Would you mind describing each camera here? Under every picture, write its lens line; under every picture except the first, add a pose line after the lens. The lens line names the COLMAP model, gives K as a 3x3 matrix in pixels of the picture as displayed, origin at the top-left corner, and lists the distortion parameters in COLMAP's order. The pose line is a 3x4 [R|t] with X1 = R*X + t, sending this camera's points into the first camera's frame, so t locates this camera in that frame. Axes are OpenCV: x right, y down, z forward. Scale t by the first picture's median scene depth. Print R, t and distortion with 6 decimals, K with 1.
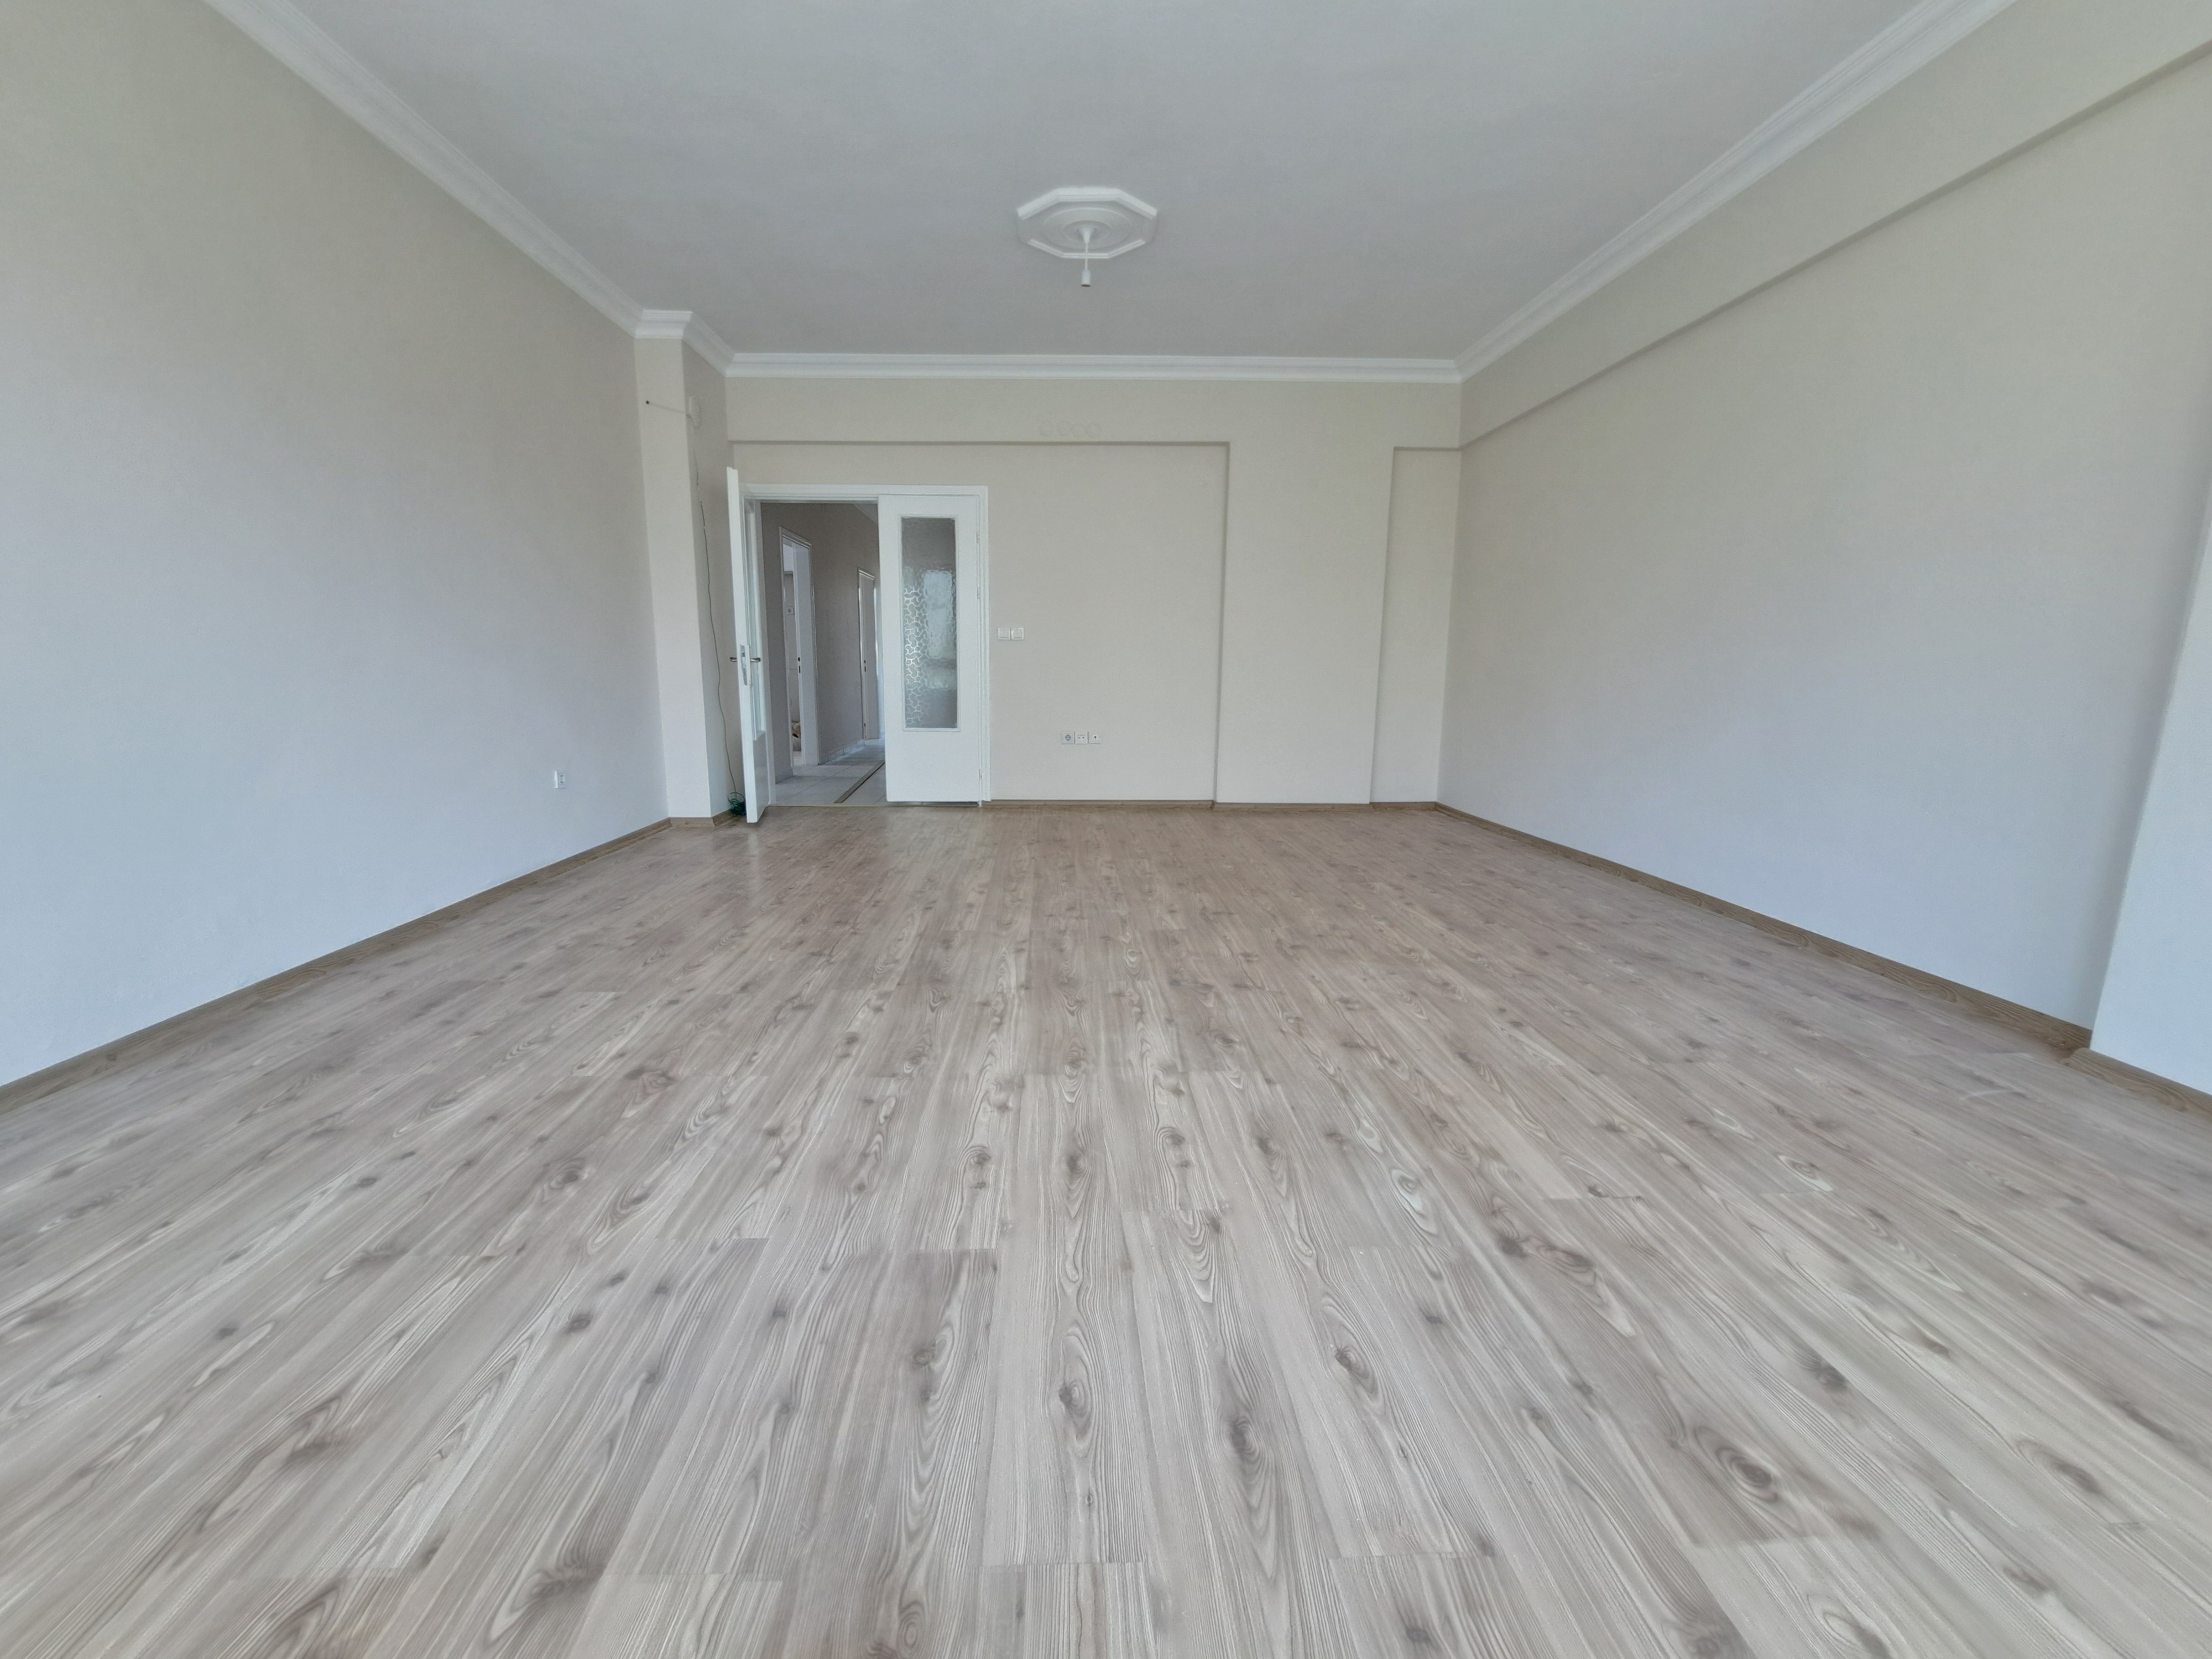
lens RADIAL K [[884.9, 0, 1078.4], [0, 884.9, 837.6], [0, 0, 1]] dist [-0.015431, -0.001079]
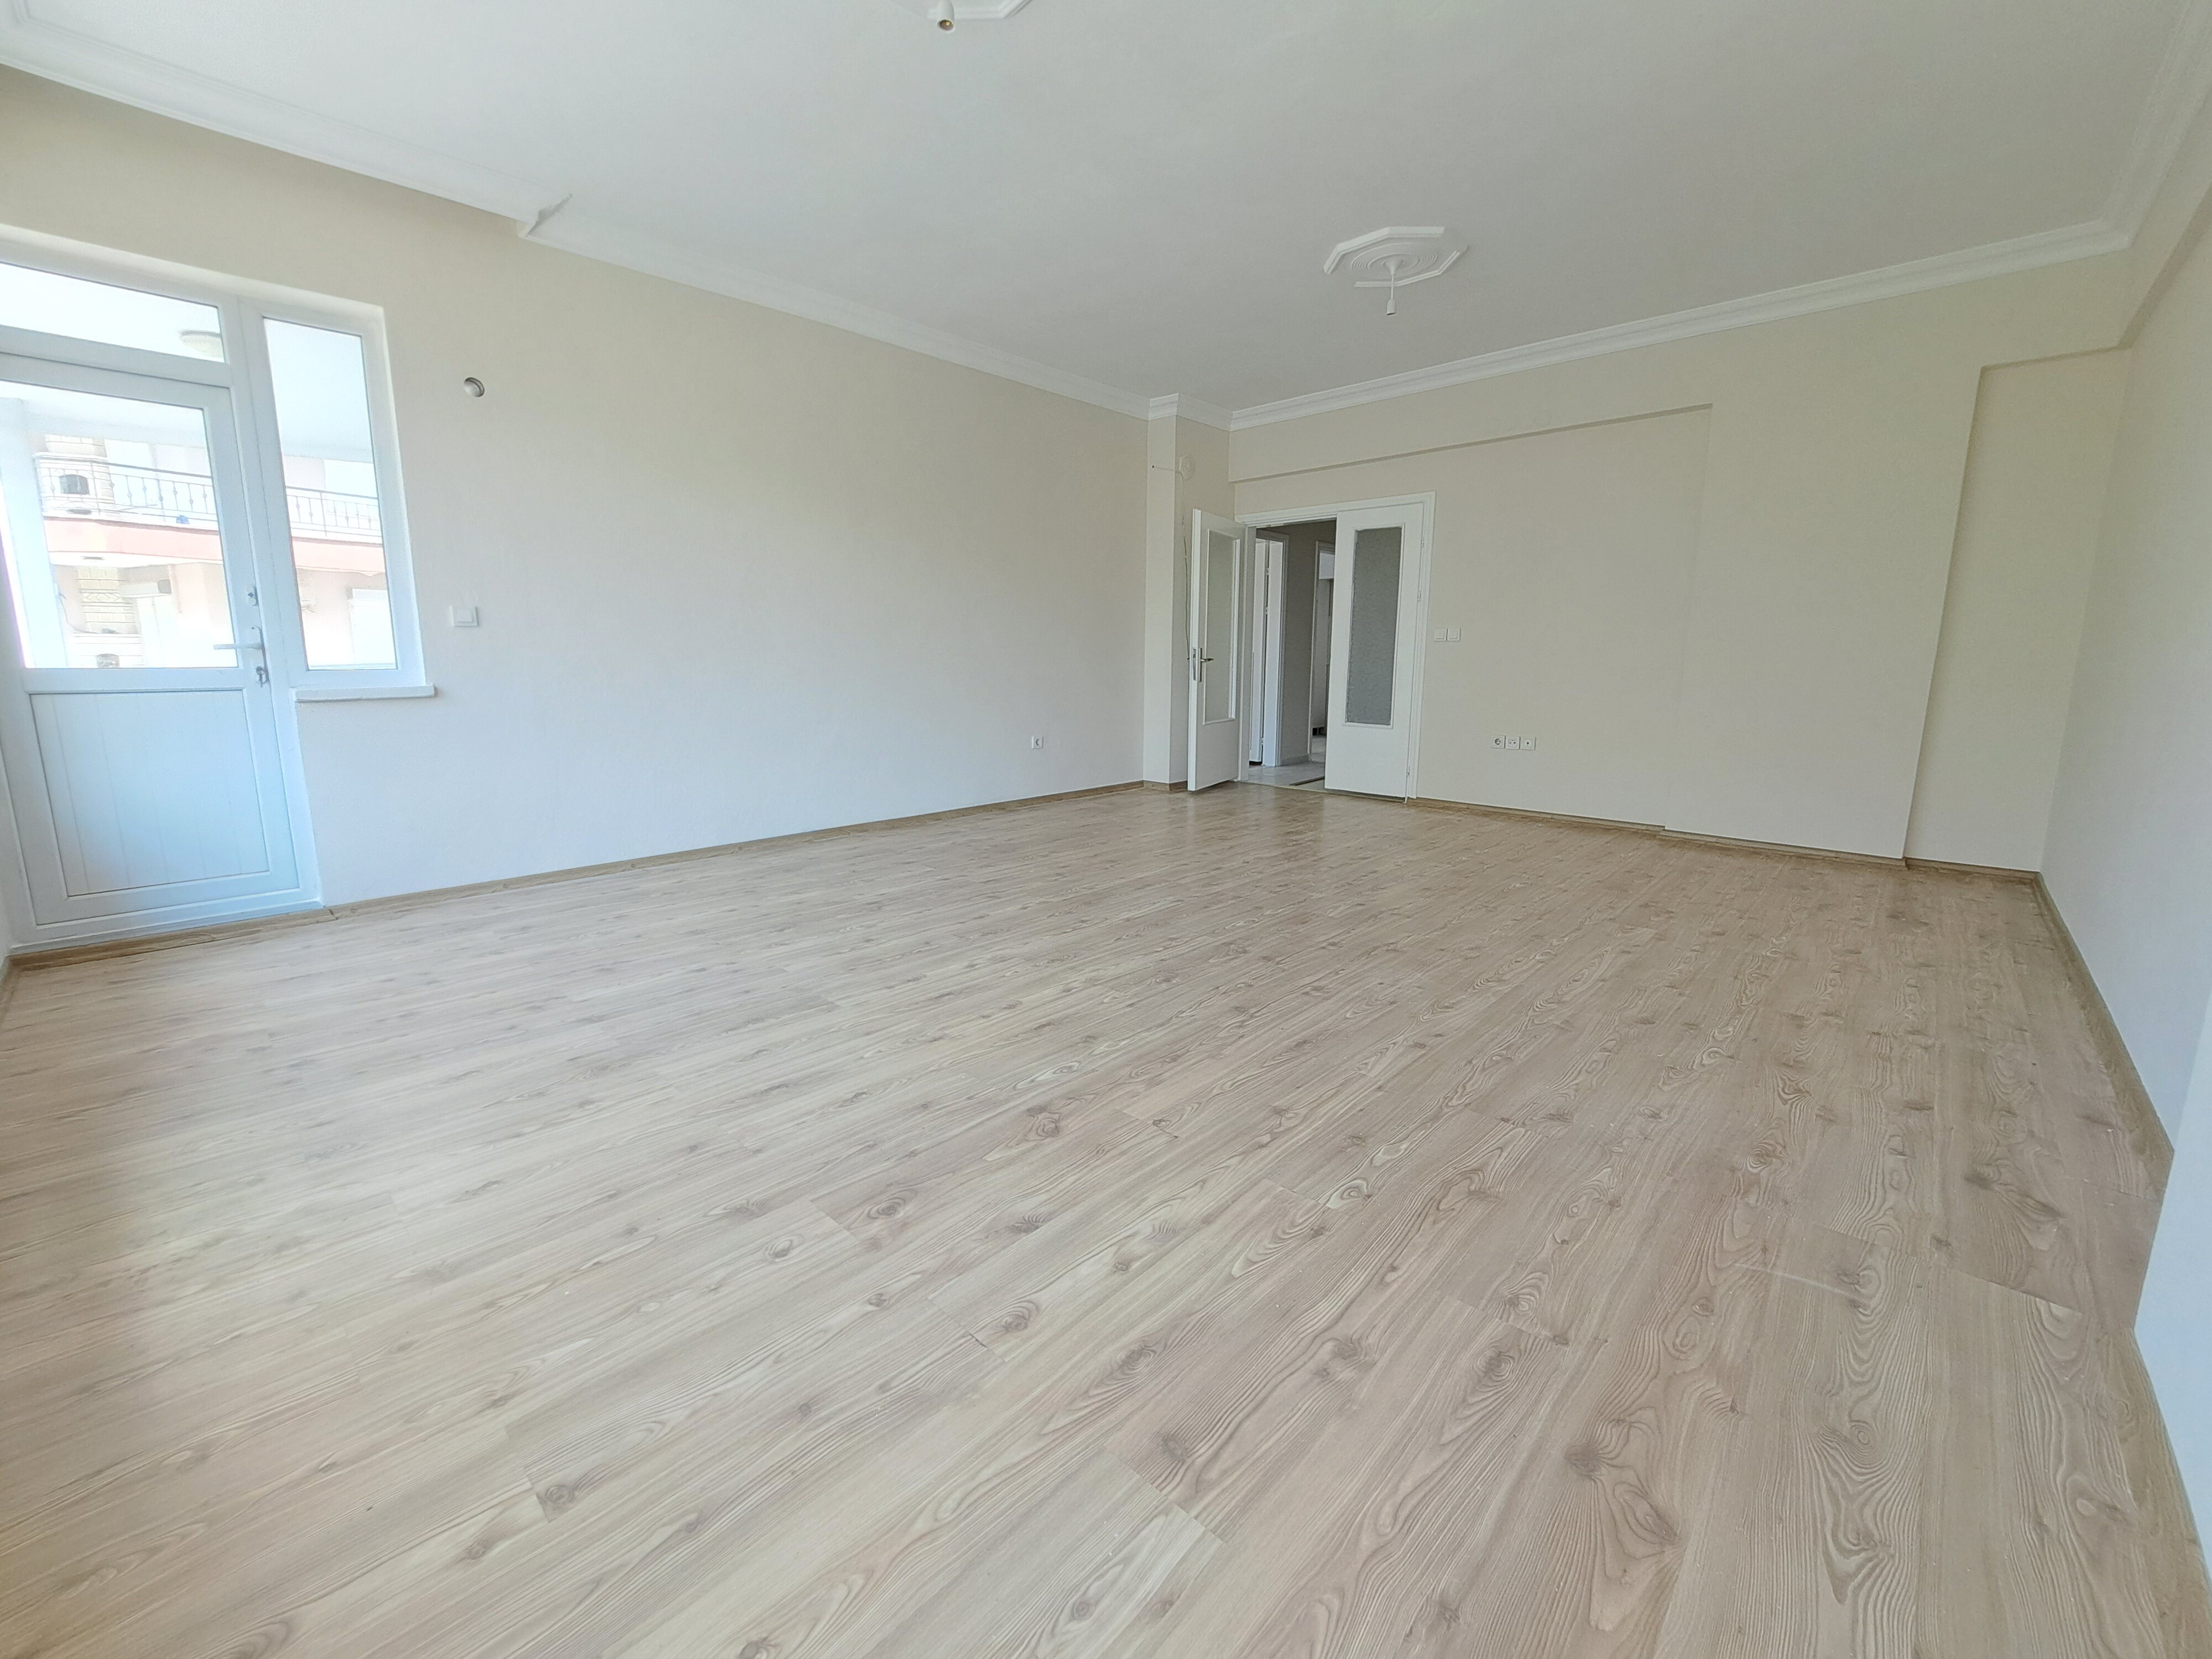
lens RADIAL K [[884.9, 0, 1093.1], [0, 884.9, 815.5], [0, 0, 1]] dist [-0.015431, -0.001079]
pose [[0.703662, 0.123958, -0.699639, 1.029591], [-0.135554, 0.989999, 0.039069, -0.032051], [0.697485, 0.067348, 0.713428, 0.049813]]
